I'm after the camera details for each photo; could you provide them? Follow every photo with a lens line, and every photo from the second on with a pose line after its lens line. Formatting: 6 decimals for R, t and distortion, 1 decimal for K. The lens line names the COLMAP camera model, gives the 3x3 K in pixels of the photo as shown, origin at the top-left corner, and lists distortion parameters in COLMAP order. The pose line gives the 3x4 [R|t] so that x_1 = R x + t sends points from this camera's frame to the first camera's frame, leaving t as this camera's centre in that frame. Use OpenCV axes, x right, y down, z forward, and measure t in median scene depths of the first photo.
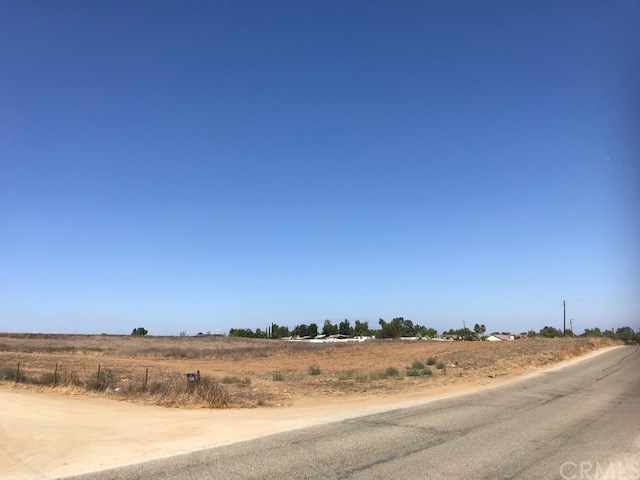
lens RADIAL K [[524.7, 0, 319.8], [0, 524.7, 236.5], [0, 0, 1]] dist [0.038706, -0.066366]
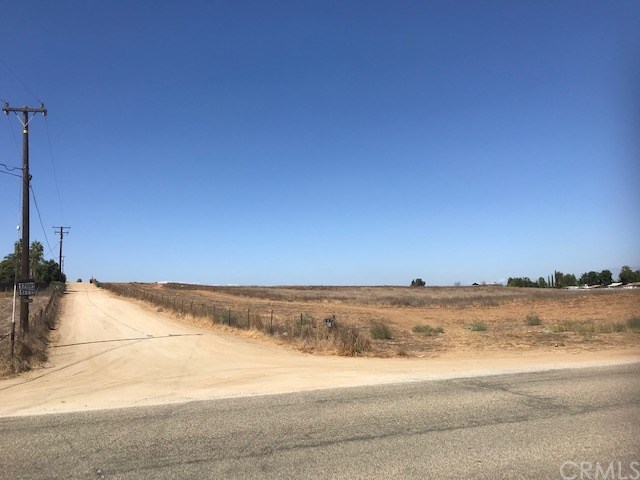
lens RADIAL K [[524.7, 0, 316.2], [0, 524.7, 233.7], [0, 0, 1]] dist [0.038706, -0.066366]
pose [[0.860230, -0.068302, -0.505311, 0.112787], [0.111203, 0.992264, 0.055186, 0.027041], [0.497633, -0.103665, 0.861171, 0.097602]]
